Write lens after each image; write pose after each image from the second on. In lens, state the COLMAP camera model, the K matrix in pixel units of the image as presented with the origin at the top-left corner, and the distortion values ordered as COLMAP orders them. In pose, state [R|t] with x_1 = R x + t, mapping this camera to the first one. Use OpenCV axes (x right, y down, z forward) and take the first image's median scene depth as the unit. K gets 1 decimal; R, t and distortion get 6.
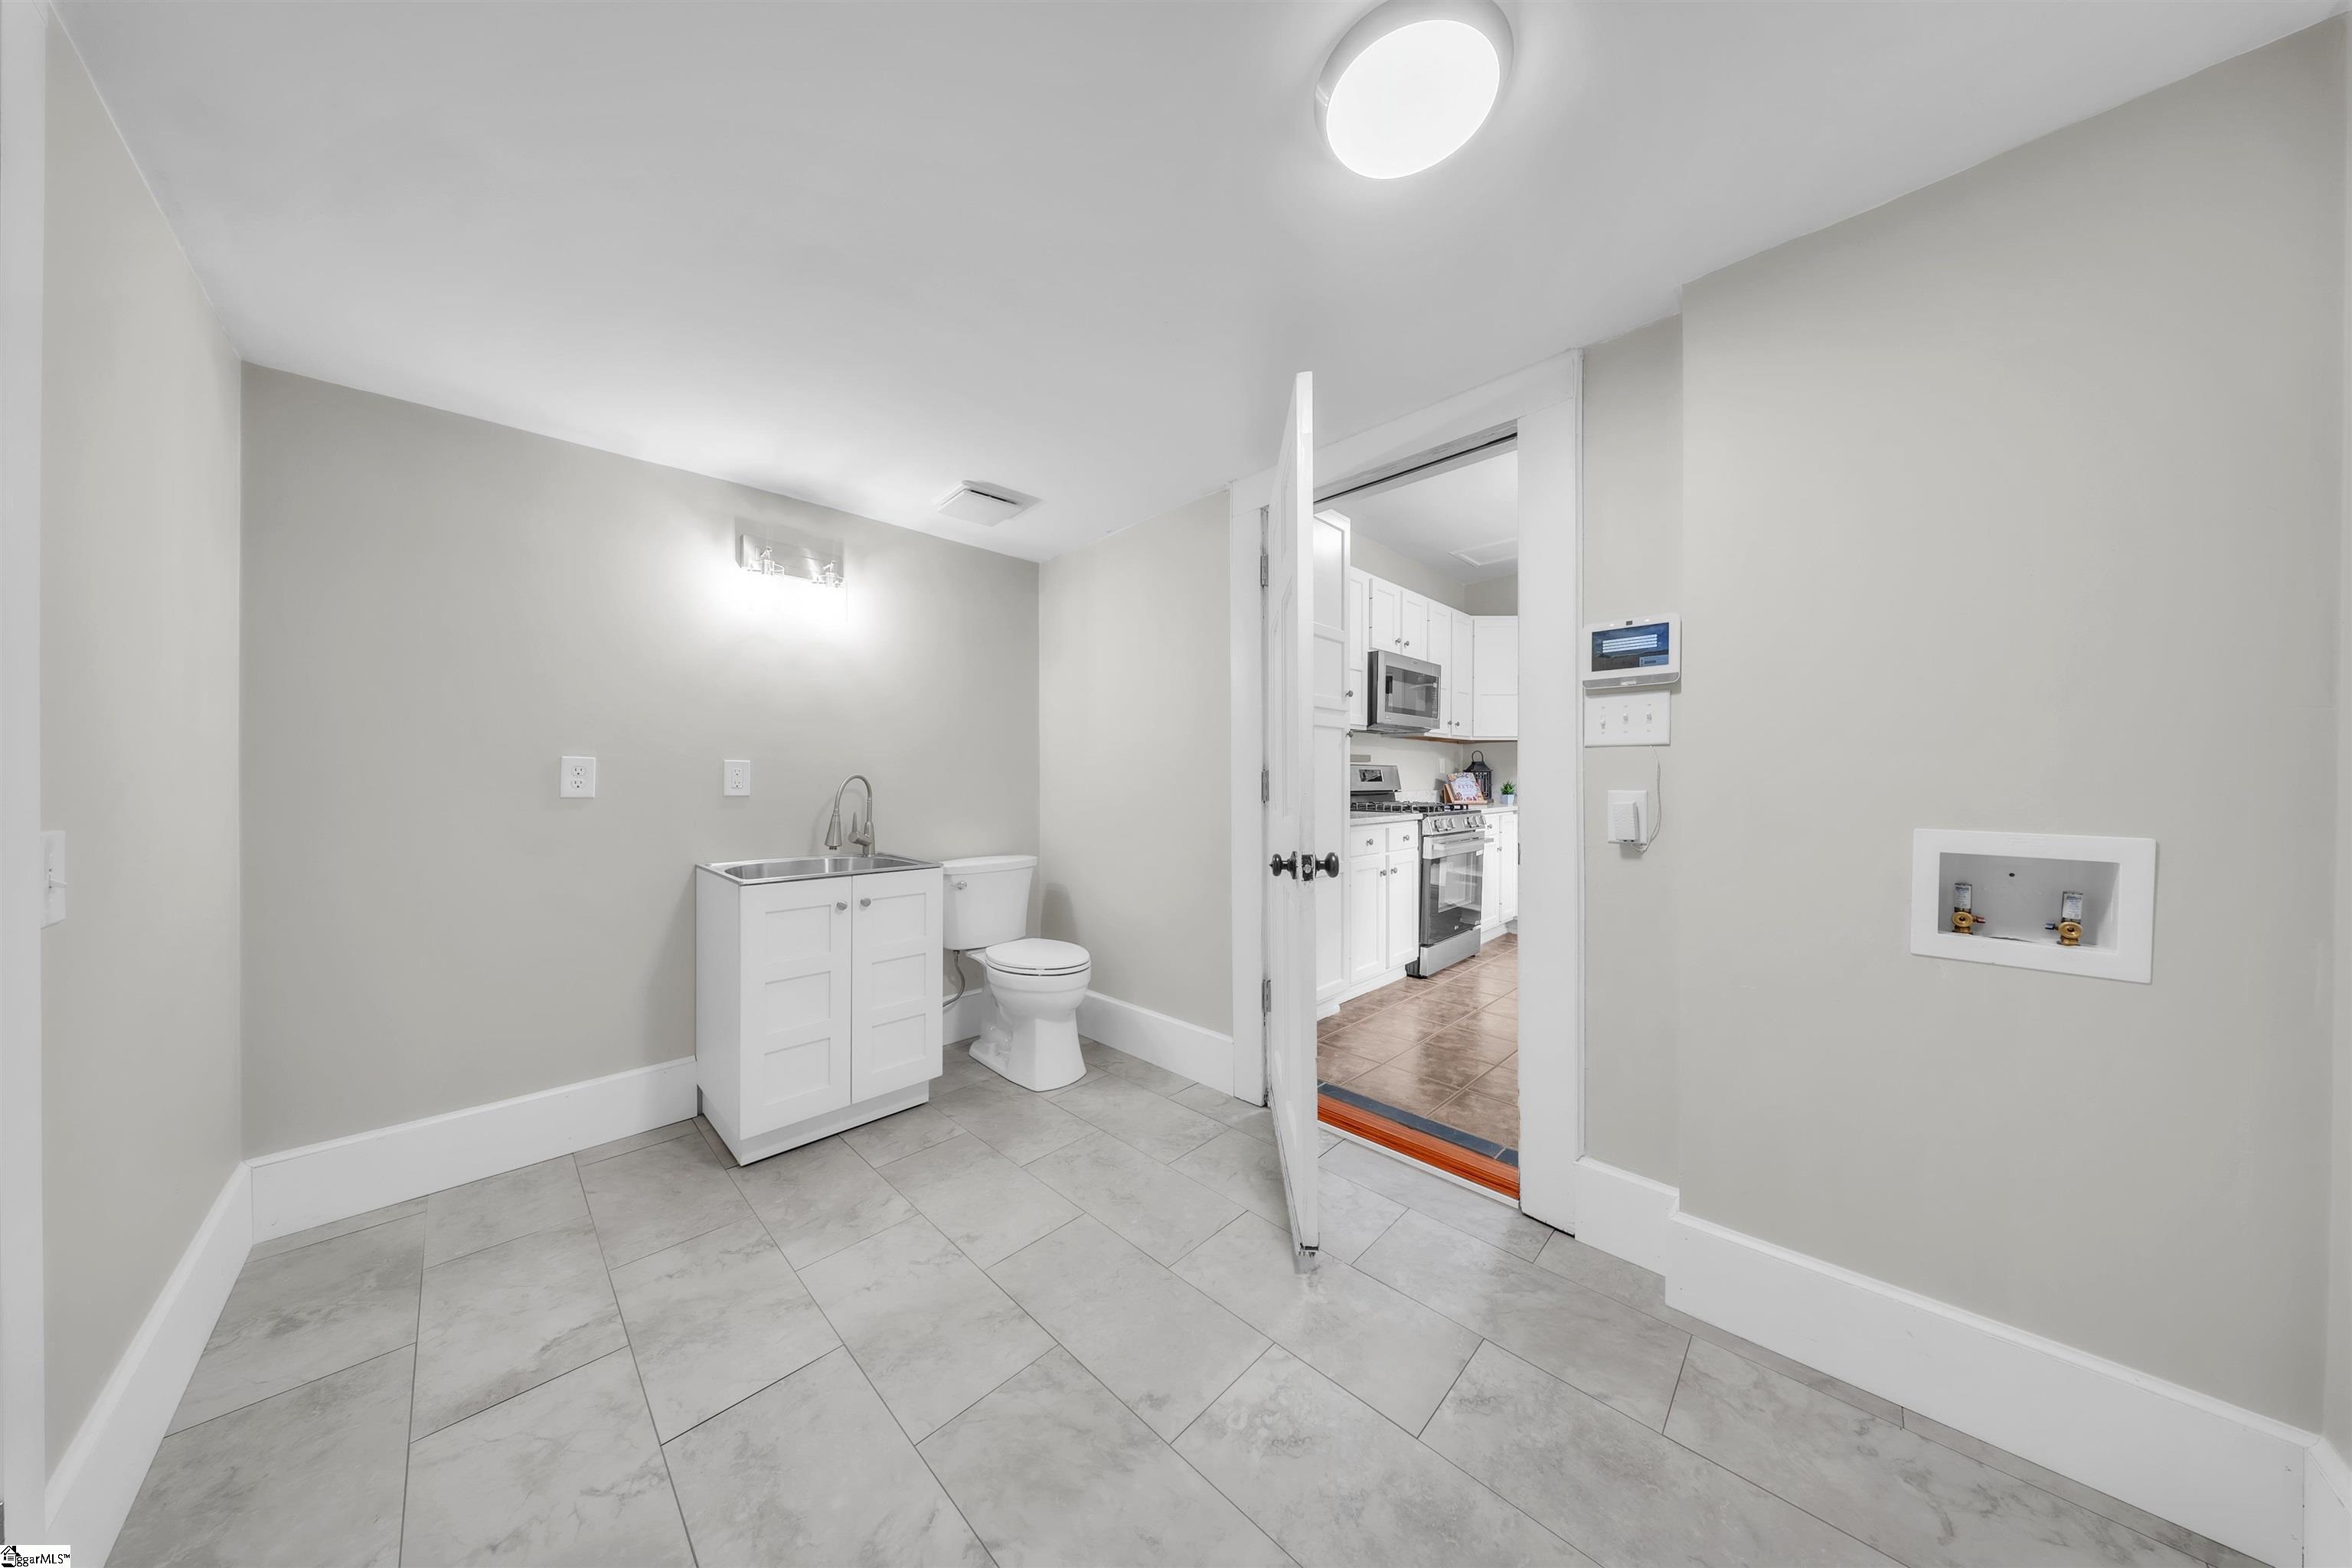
lens RADIAL K [[696.7, 0, 1176.0], [0, 696.7, 784.0], [0, 0, 1]] dist [0.000038, -0.000017]
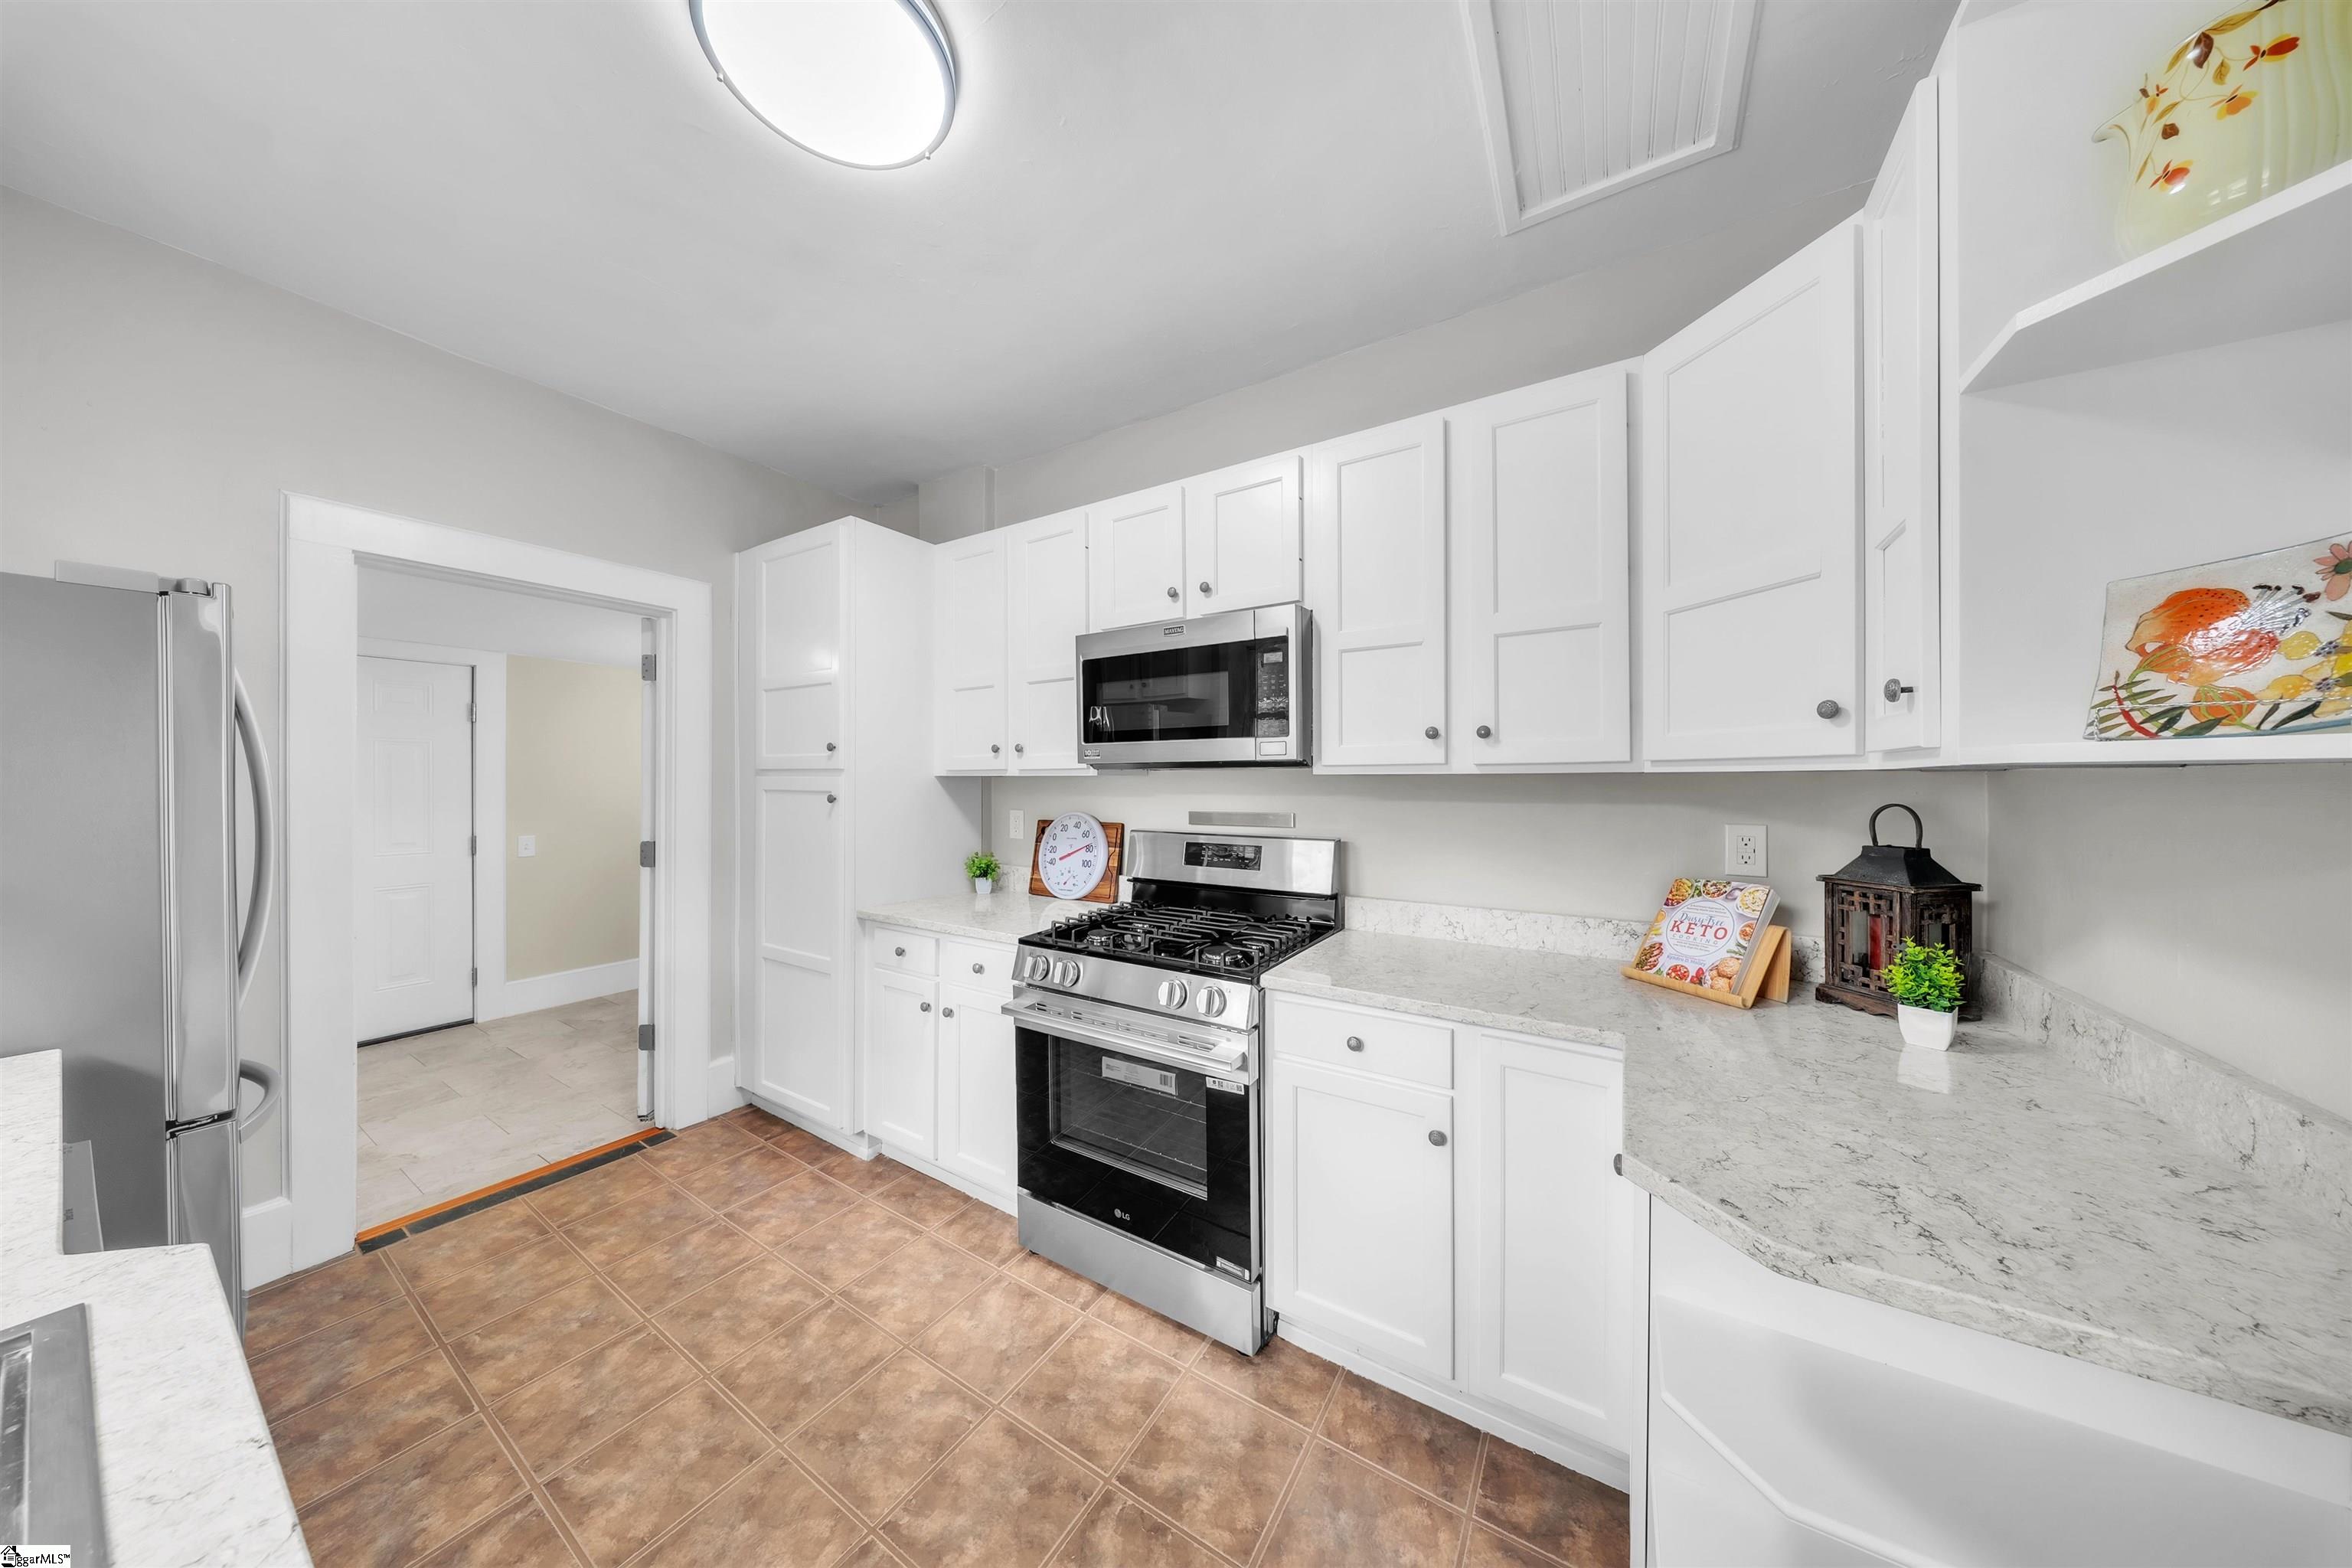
lens RADIAL K [[696.7, 0, 1176.0], [0, 696.7, 784.0], [0, 0, 1]] dist [0.000038, -0.000017]
pose [[0.198510, 0.010653, -0.980041, 0.642214], [-0.004268, 0.999941, 0.010005, -0.057674], [0.980090, 0.002196, 0.198544, 0.723228]]
